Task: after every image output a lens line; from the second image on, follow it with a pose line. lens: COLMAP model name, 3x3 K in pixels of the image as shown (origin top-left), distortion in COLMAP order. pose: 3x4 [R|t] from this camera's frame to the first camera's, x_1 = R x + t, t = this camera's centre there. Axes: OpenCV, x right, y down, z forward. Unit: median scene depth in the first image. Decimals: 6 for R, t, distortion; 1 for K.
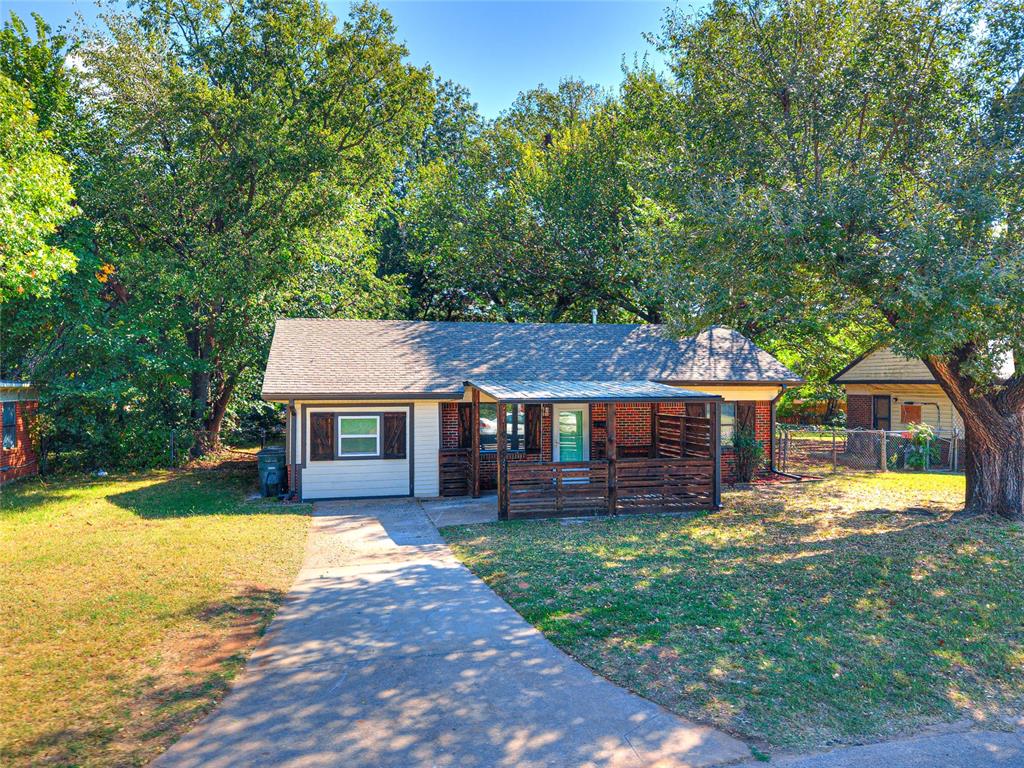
lens RADIAL K [[730.6, 0, 503.6], [0, 730.6, 382.9], [0, 0, 1]] dist [0.047108, -0.062255]
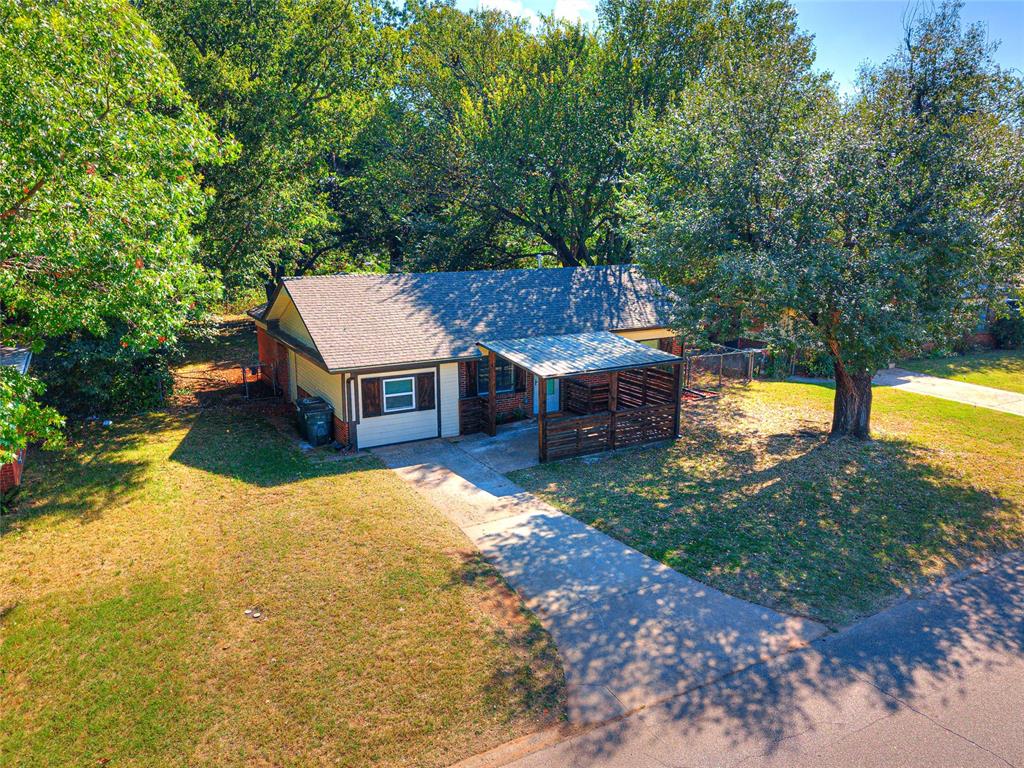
lens RADIAL K [[732.8, 0, 504.2], [0, 732.8, 382.0], [0, 0, 1]] dist [0.058716, -0.063989]
pose [[0.959685, -0.059583, 0.274691, -0.375574], [-0.001633, 0.976076, 0.217424, -0.219762], [-0.281074, -0.209107, 0.936628, -0.193546]]
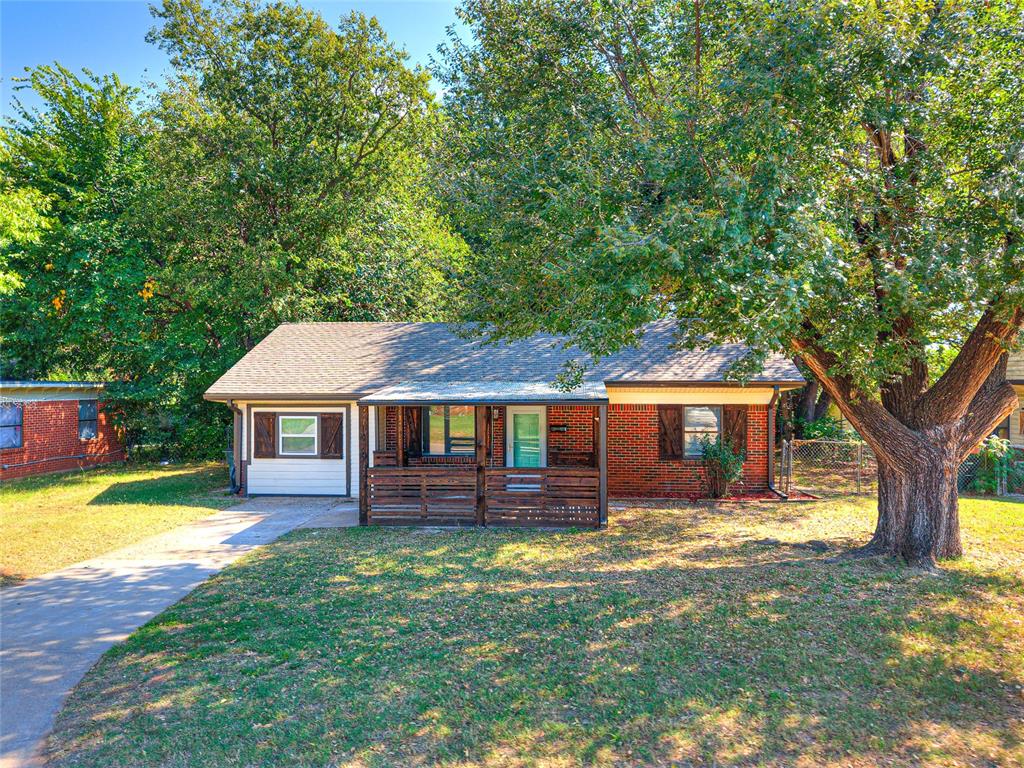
lens RADIAL K [[730.6, 0, 503.6], [0, 730.6, 382.9], [0, 0, 1]] dist [0.047108, -0.062255]
pose [[0.947734, -0.000408, -0.319062, 0.420018], [0.000422, 1.000000, -0.000024, -0.001434], [0.319062, -0.000112, 0.947734, 0.115419]]
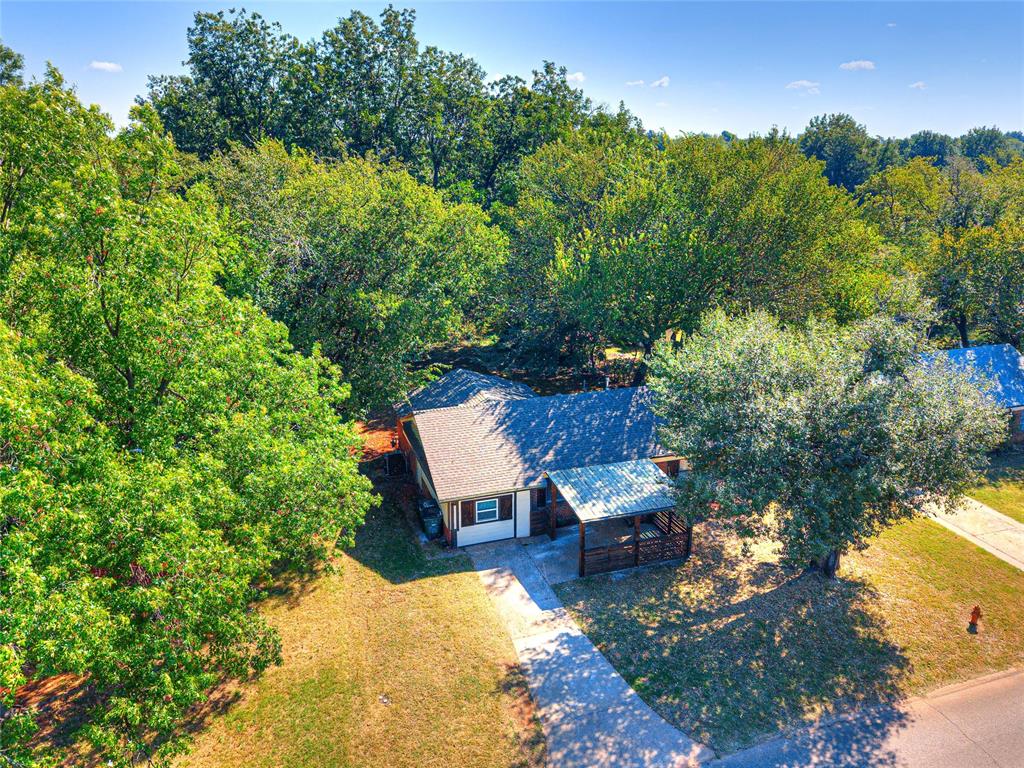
lens RADIAL K [[732.8, 0, 504.2], [0, 732.8, 382.0], [0, 0, 1]] dist [0.058716, -0.063989]
pose [[0.995295, -0.030677, 0.091903, -0.316827], [0.001060, 0.951943, 0.306274, -0.773463], [-0.096882, -0.304736, 0.947497, -0.574760]]
